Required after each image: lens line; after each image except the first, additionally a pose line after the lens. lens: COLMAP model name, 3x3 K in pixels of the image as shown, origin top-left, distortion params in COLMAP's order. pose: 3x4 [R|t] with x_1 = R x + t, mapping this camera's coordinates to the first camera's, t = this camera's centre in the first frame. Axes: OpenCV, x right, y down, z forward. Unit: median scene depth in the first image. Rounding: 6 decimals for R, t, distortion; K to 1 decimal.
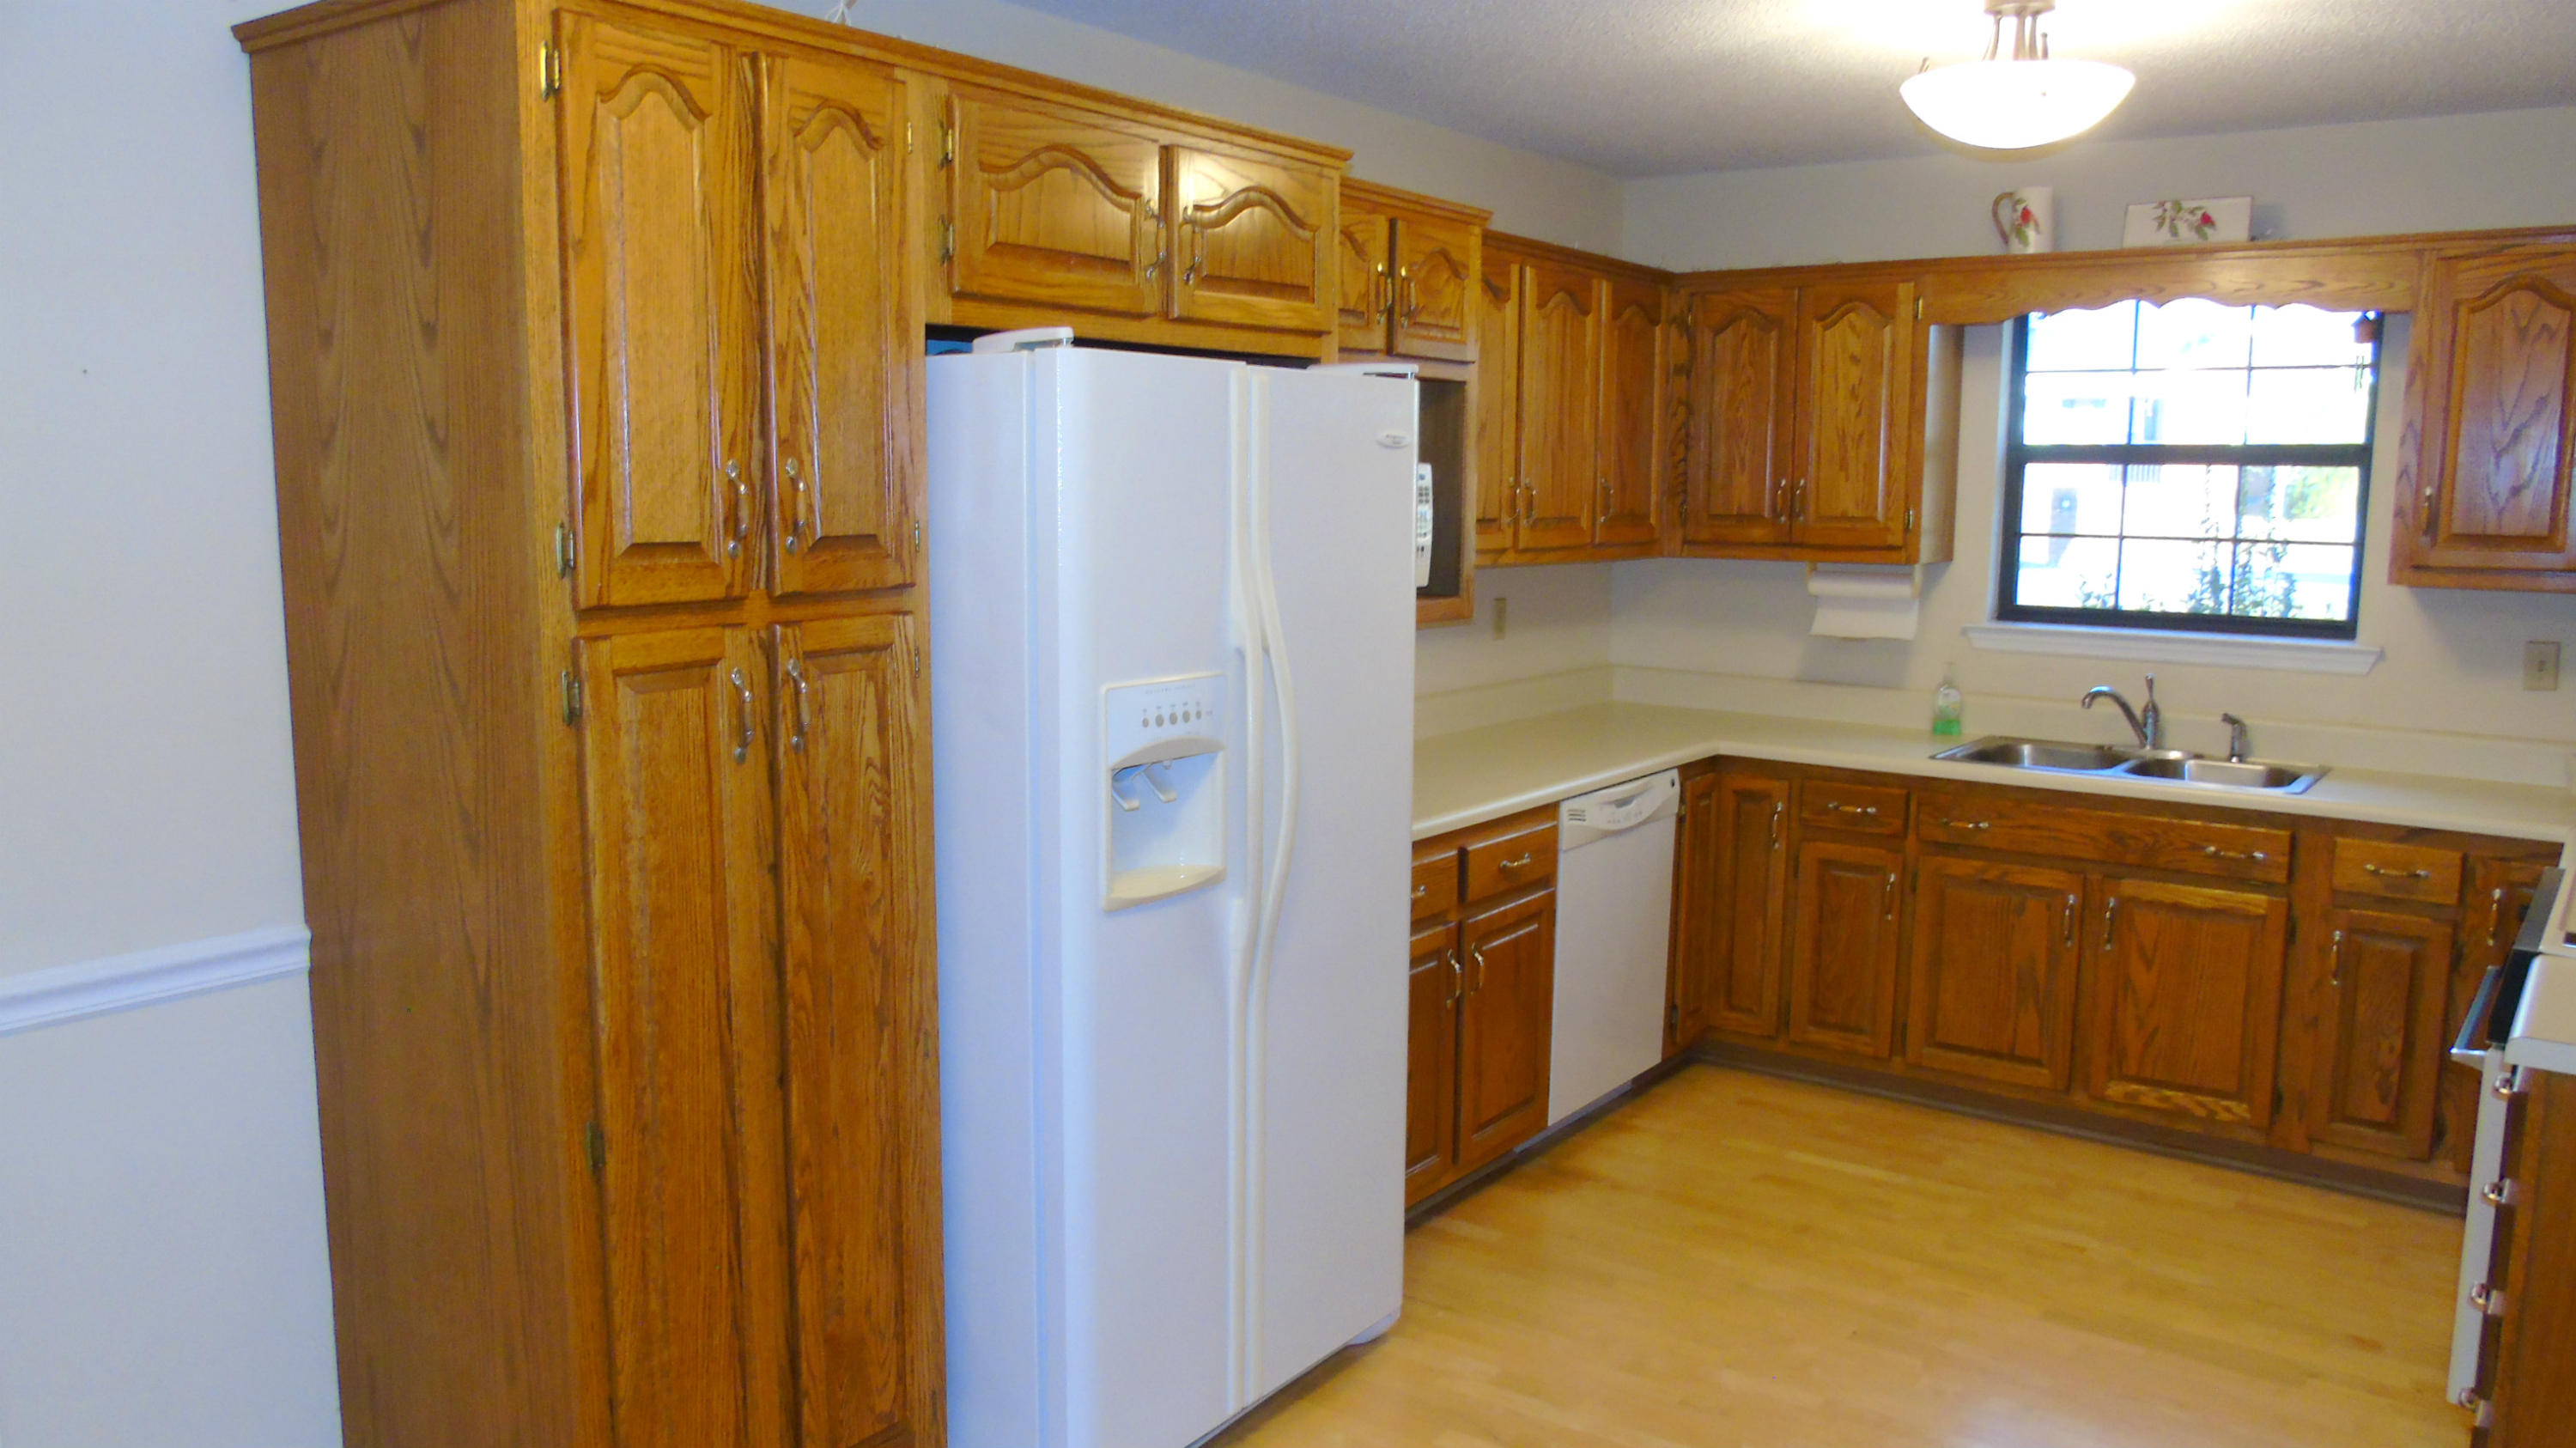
lens RADIAL K [[1888.9, 0, 1288.0], [0, 1888.9, 724.0], [0, 0, 1]] dist [-0.059761, 0.043695]
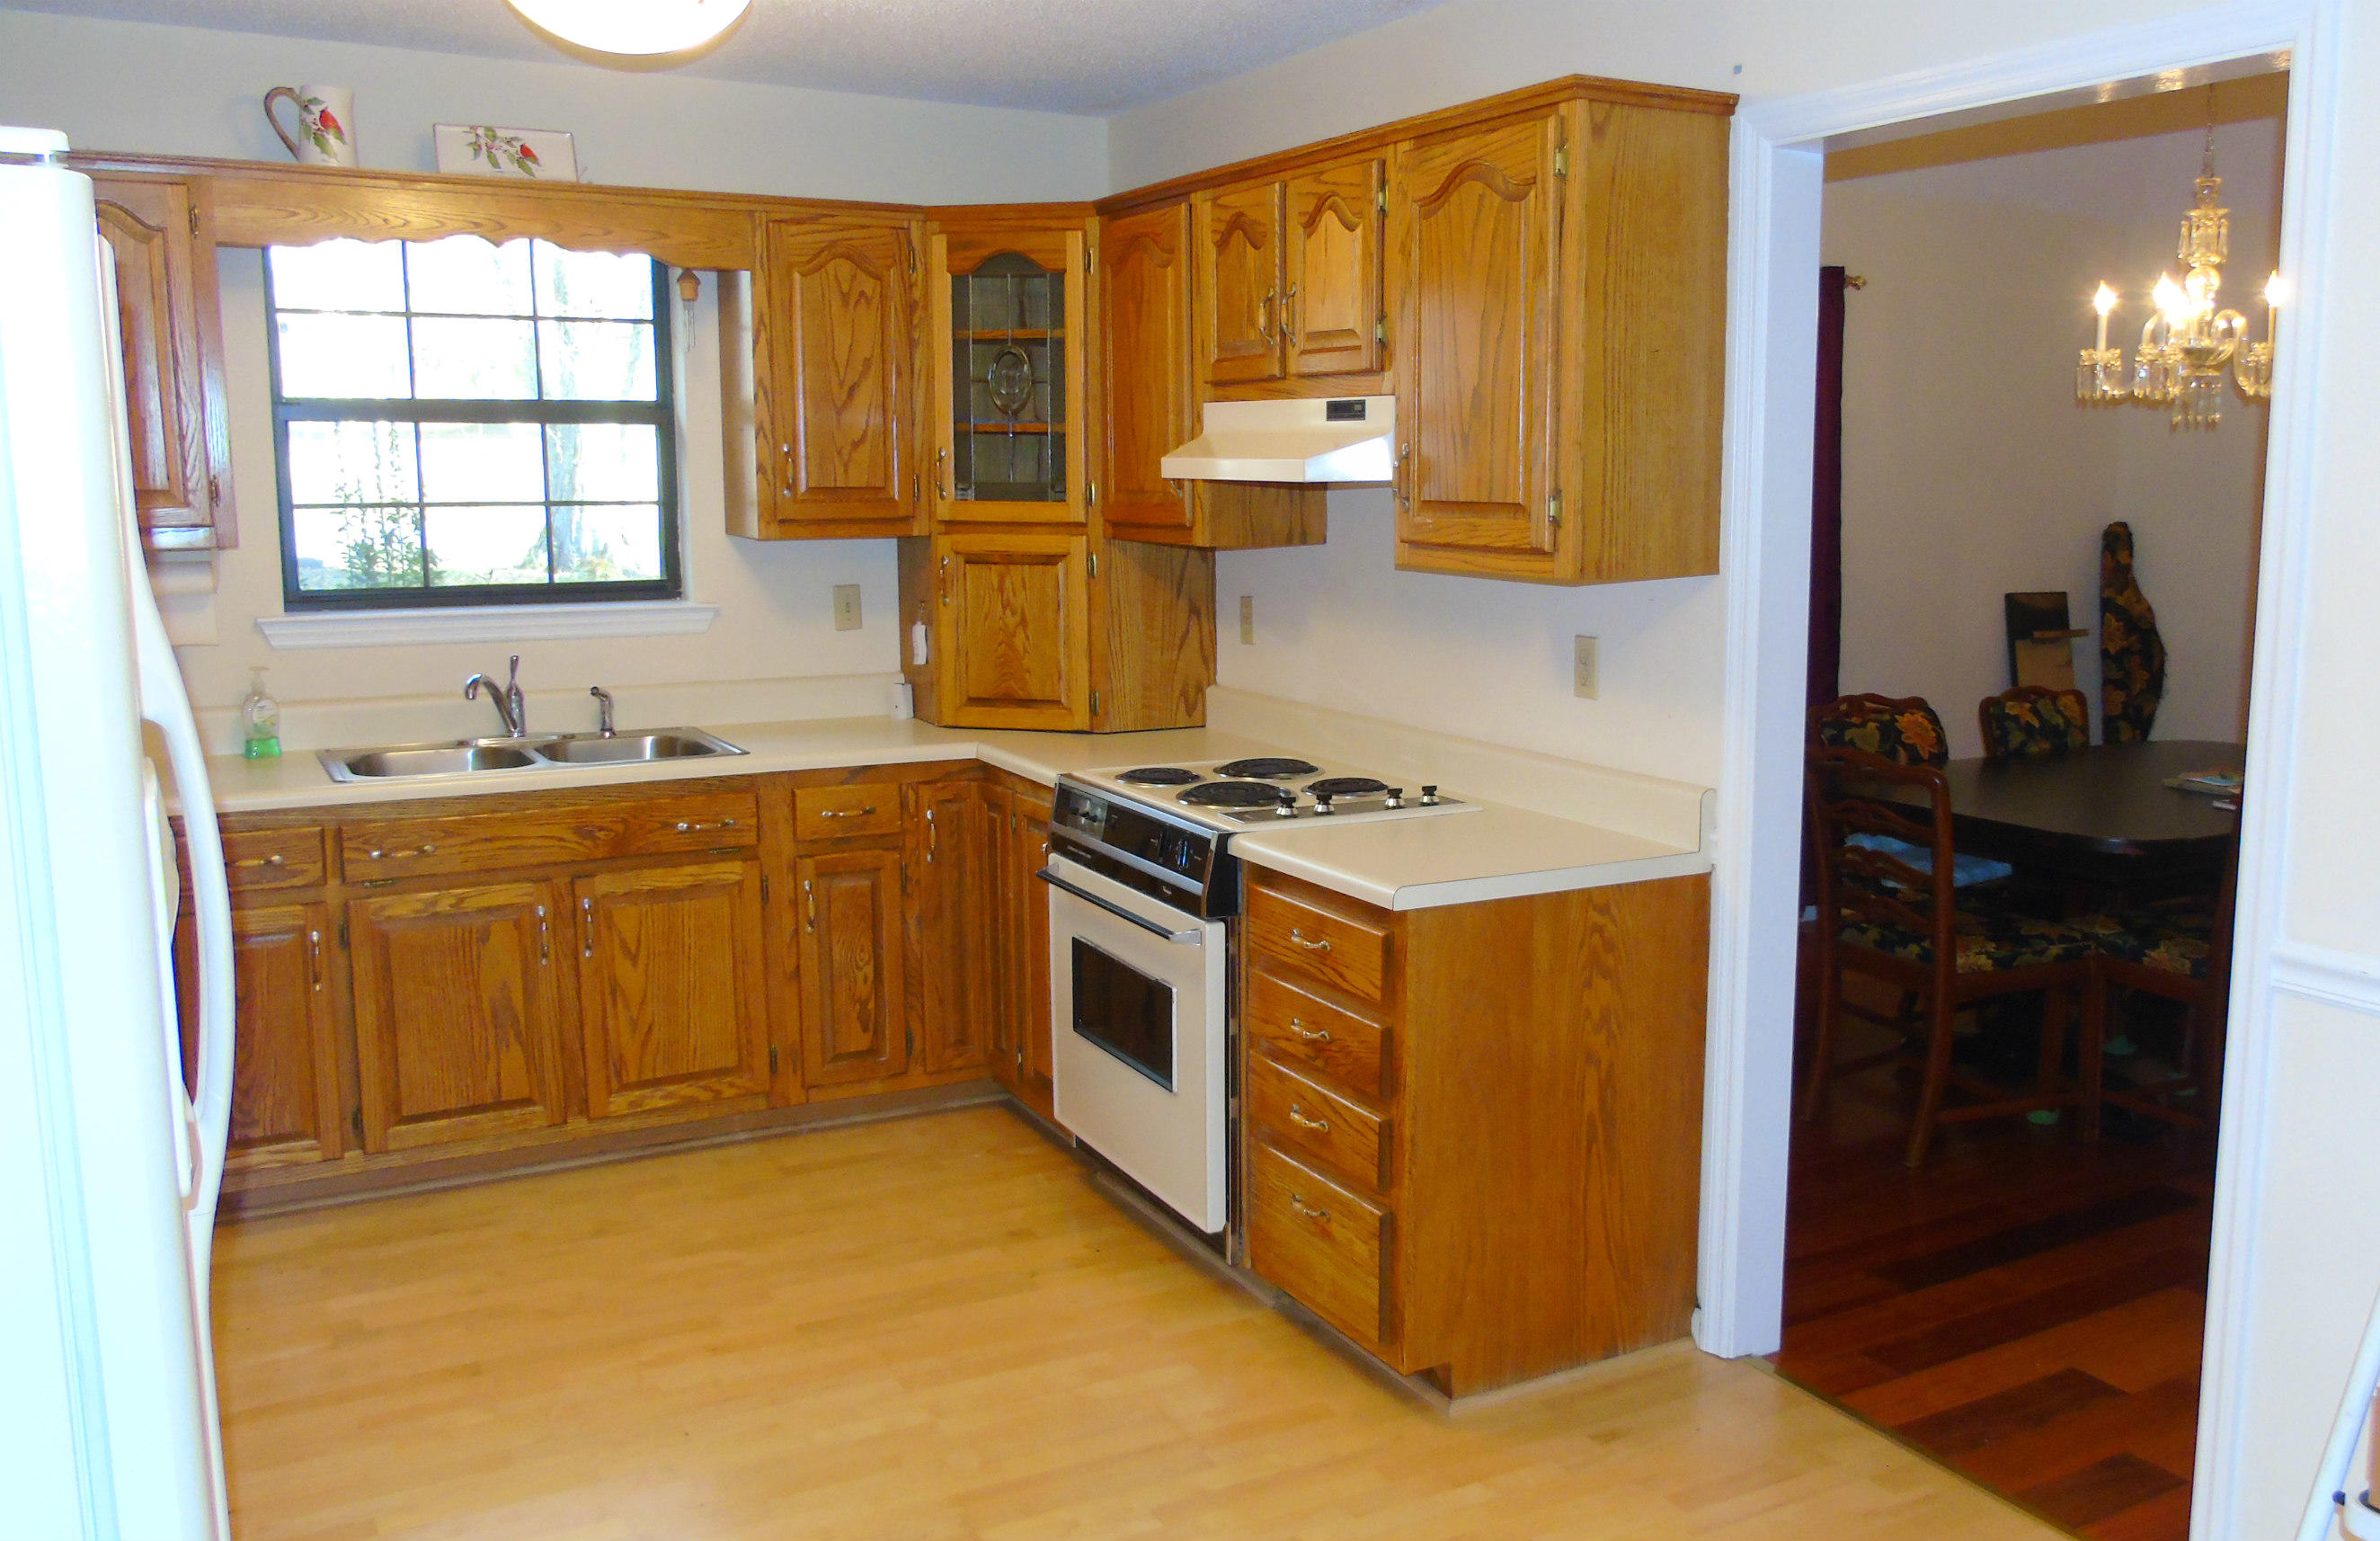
lens RADIAL K [[2038.0, 0, 1337.0], [0, 2038.0, 760.2], [0, 0, 1]] dist [-0.067766, 0.106465]
pose [[0.392495, -0.144499, 0.908333, -0.290867], [0.123771, 0.986897, 0.103515, -0.029373], [-0.911388, 0.071796, 0.405236, 0.254224]]
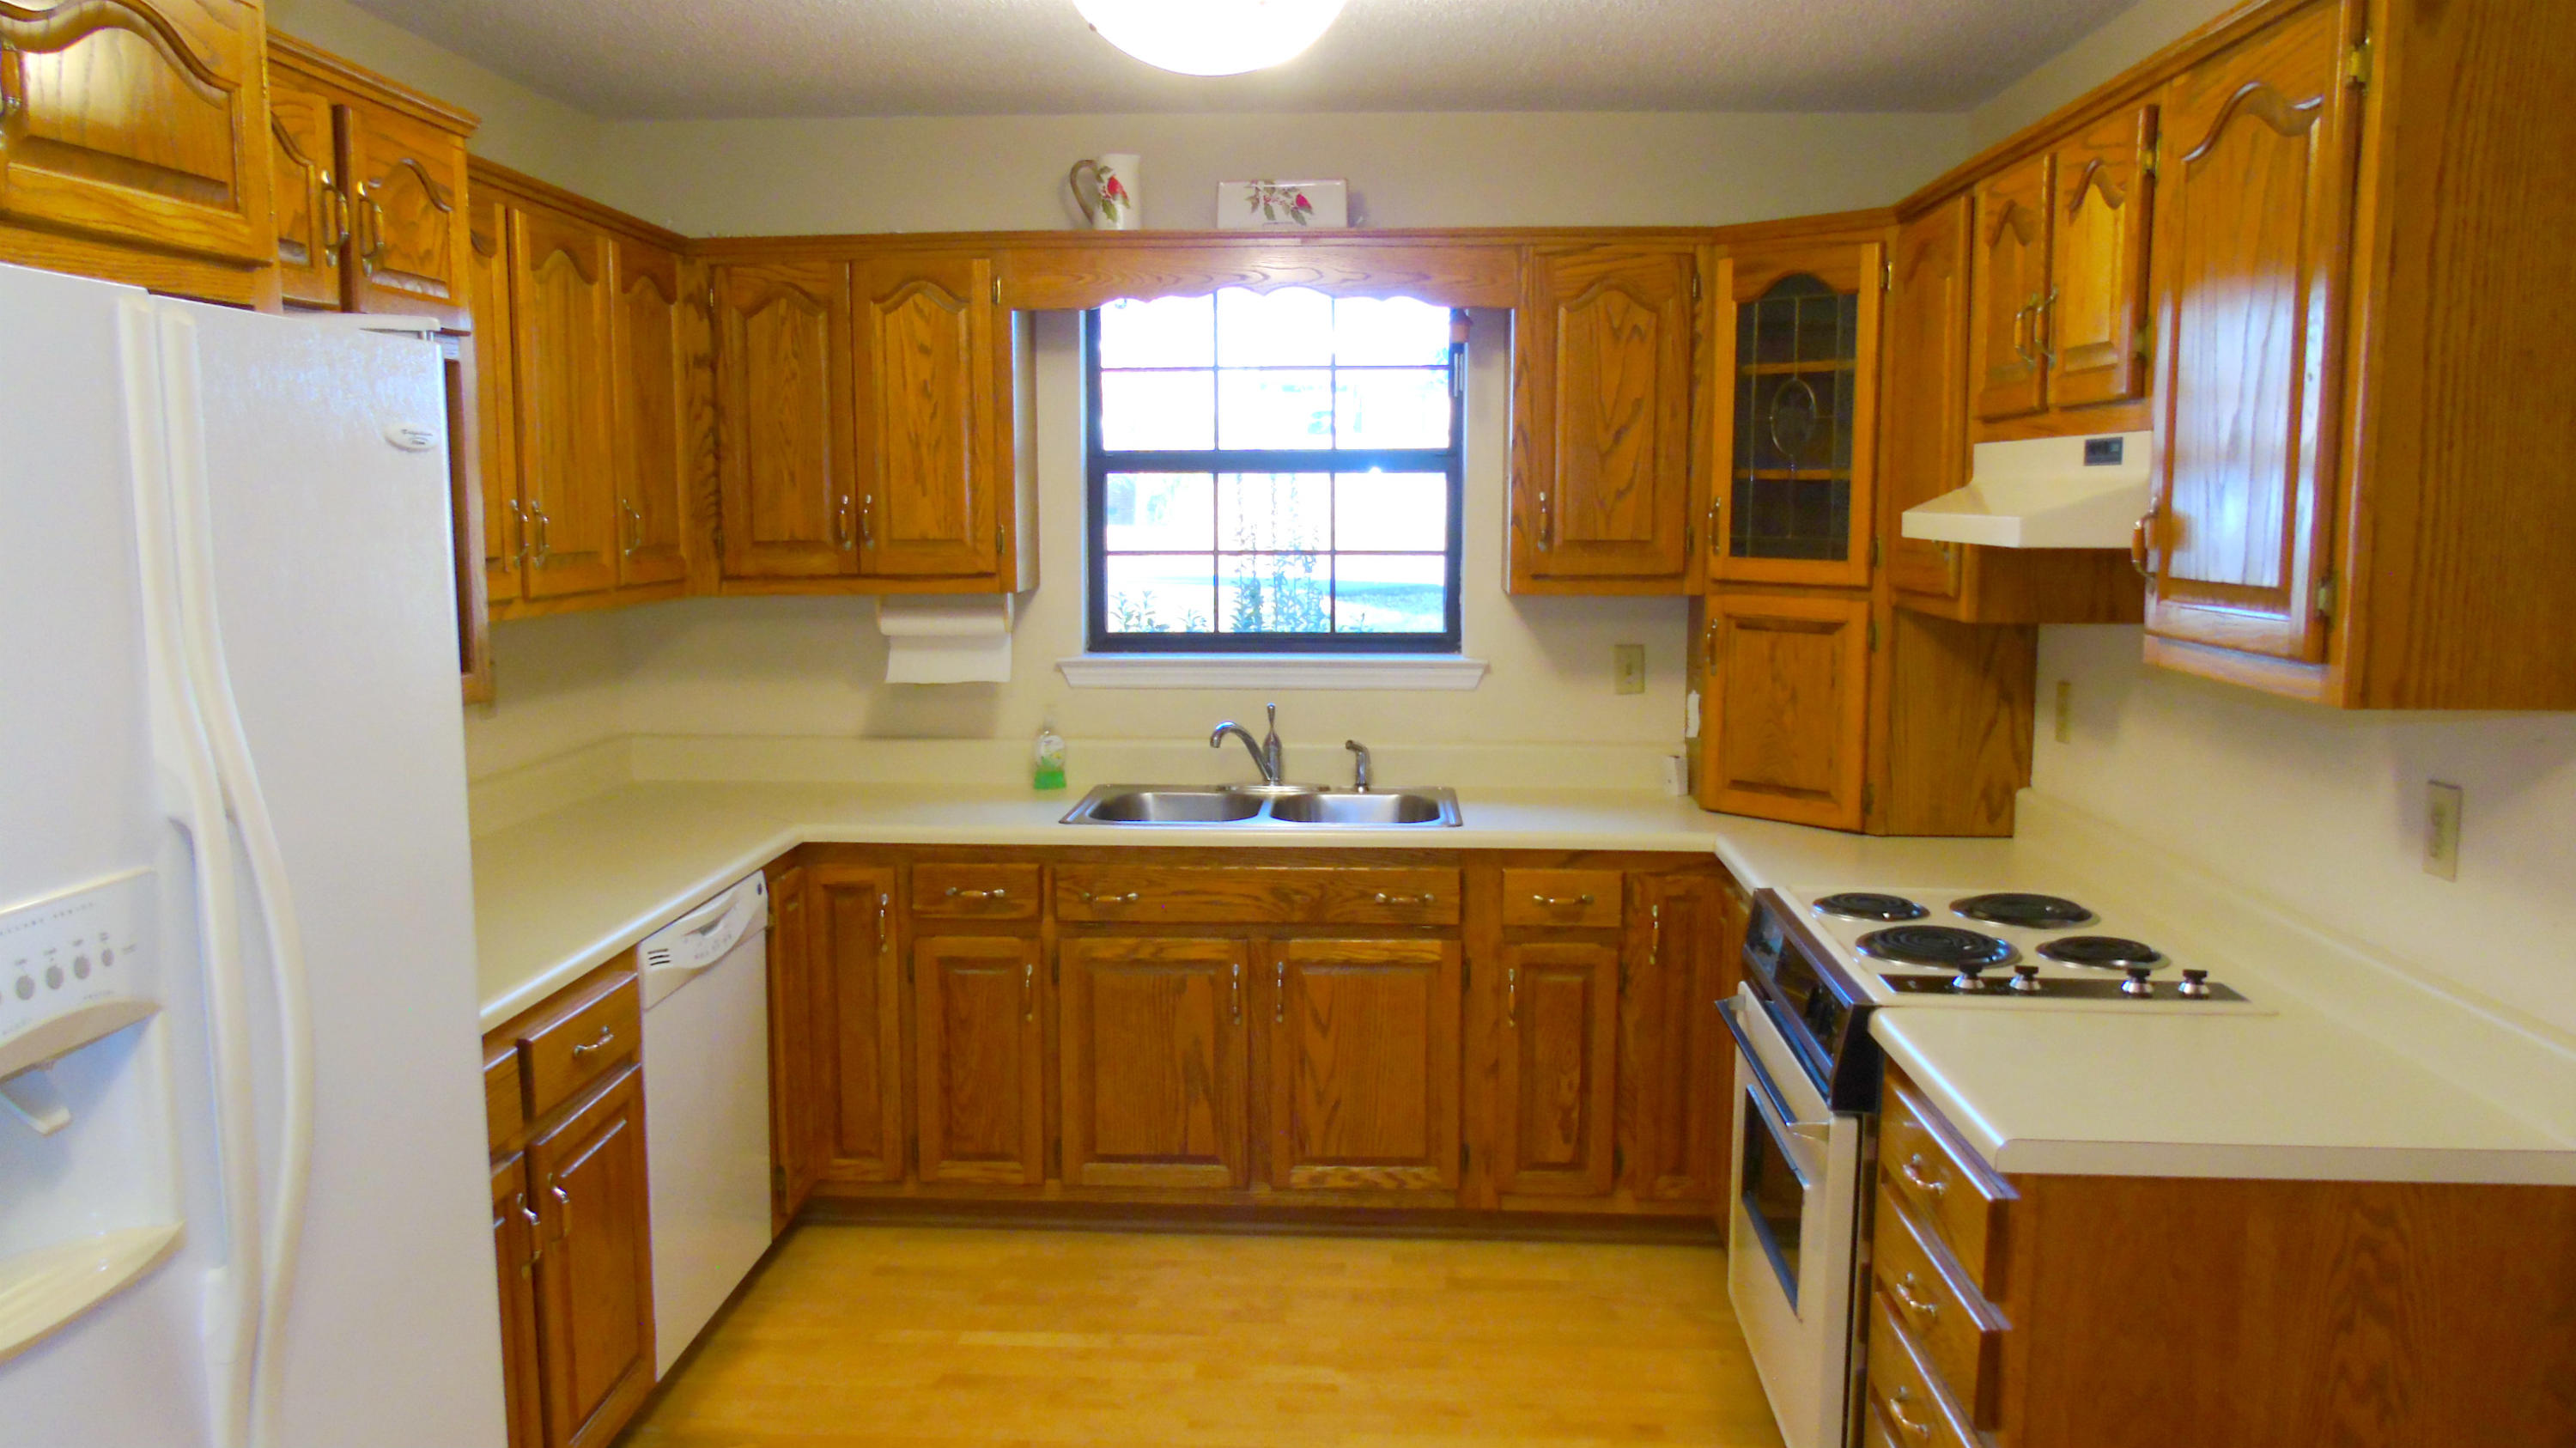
lens RADIAL K [[1888.9, 0, 1288.0], [0, 1888.9, 724.0], [0, 0, 1]] dist [-0.059761, 0.043695]
pose [[0.837021, -0.077187, 0.541700, -0.028614], [0.082973, 0.996457, 0.013778, -0.030066], [-0.540844, 0.033414, 0.840459, 0.238080]]
